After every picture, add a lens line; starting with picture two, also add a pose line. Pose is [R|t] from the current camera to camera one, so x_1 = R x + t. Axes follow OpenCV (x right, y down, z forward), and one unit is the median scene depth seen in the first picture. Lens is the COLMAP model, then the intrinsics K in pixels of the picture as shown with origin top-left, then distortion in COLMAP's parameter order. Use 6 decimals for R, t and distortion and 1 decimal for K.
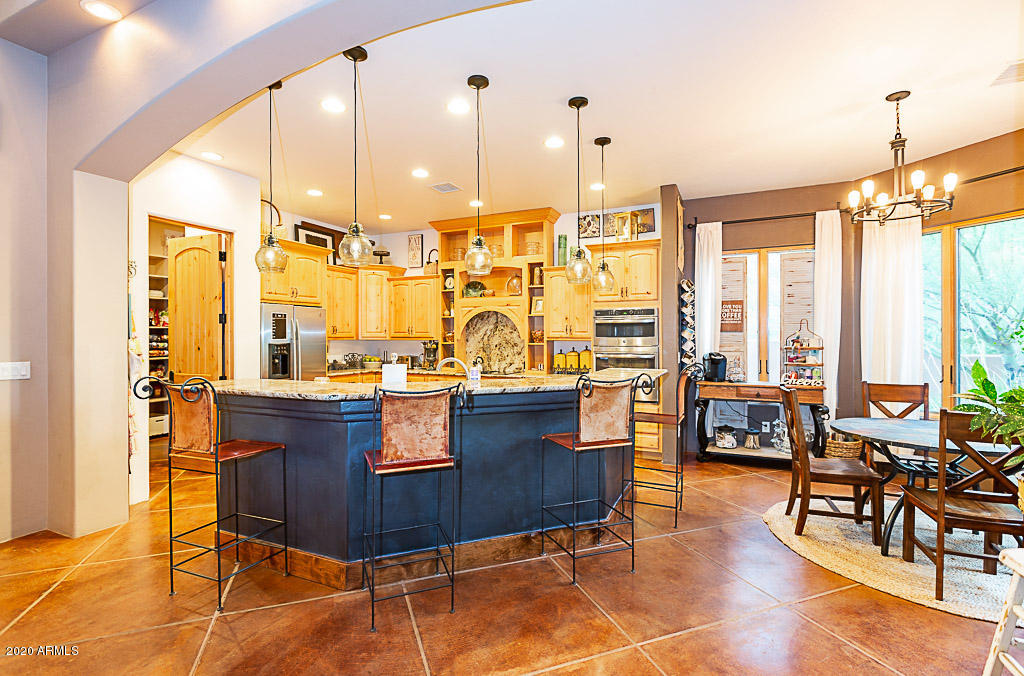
lens RADIAL K [[474.9, 0, 510.9], [0, 474.9, 330.8], [0, 0, 1]] dist [-0.003190, -0.000565]
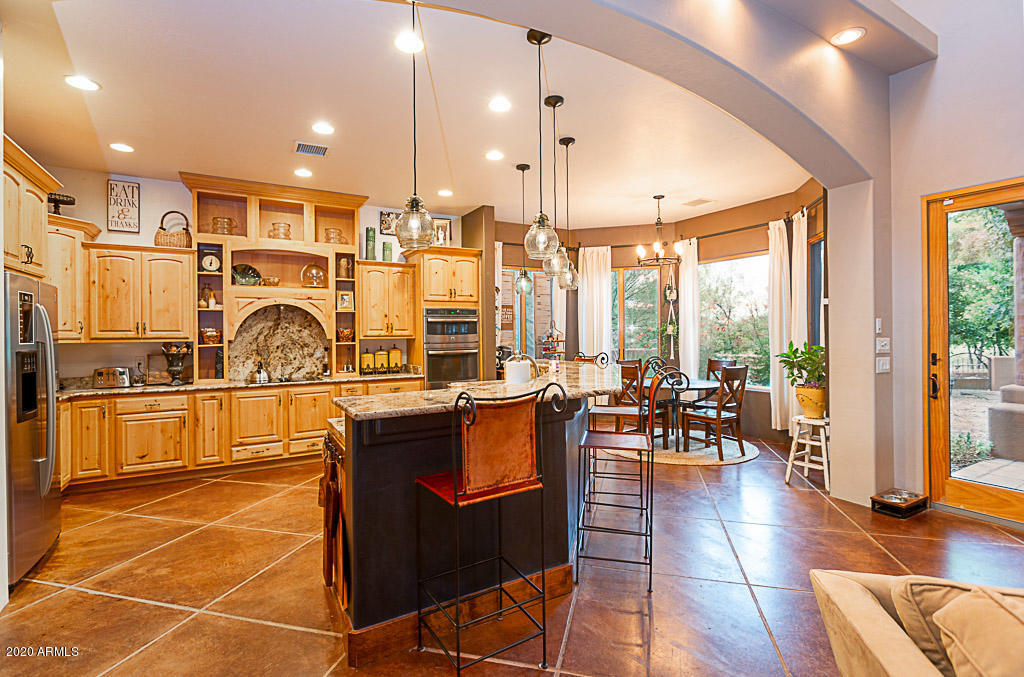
lens RADIAL K [[474.9, 0, 510.9], [0, 474.9, 331.3], [0, 0, 1]] dist [-0.003190, -0.000565]
pose [[0.576888, -0.001008, 0.816823, -0.503843], [0.001563, 0.999999, 0.000131, 0.005217], [-0.816822, 0.001201, 0.576889, 0.223477]]
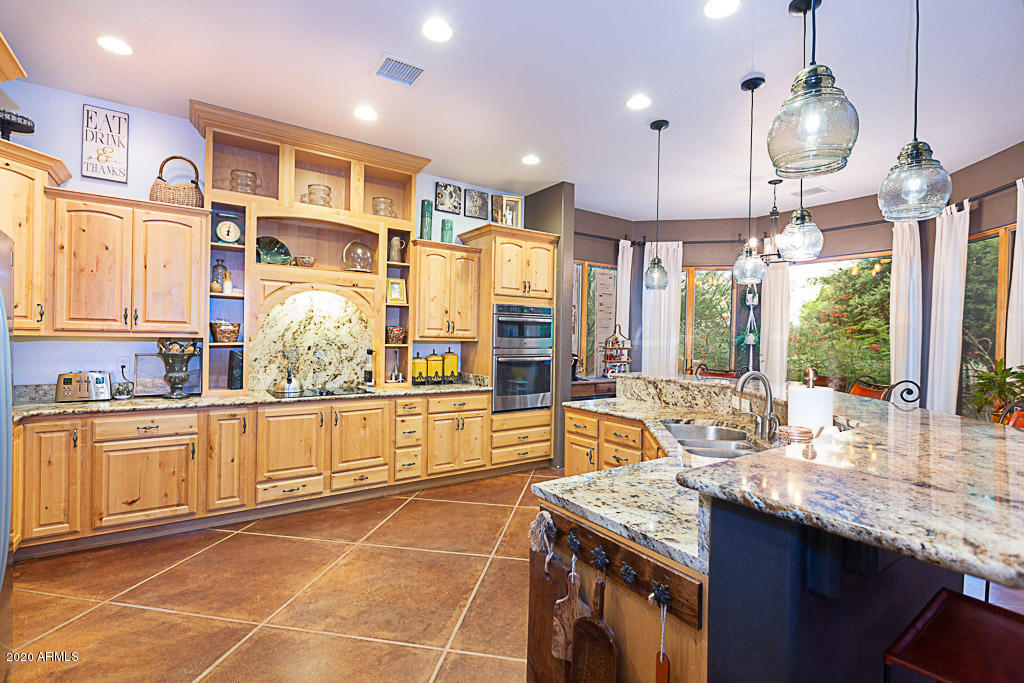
lens RADIAL K [[469.6, 0, 510.6], [0, 469.6, 338.6], [0, 0, 1]] dist [-0.002717, -0.000378]
pose [[0.508256, 0.007884, 0.861170, -0.463412], [-0.027608, 0.999593, 0.007143, 0.008284], [-0.860763, -0.027405, 0.508267, 0.500242]]
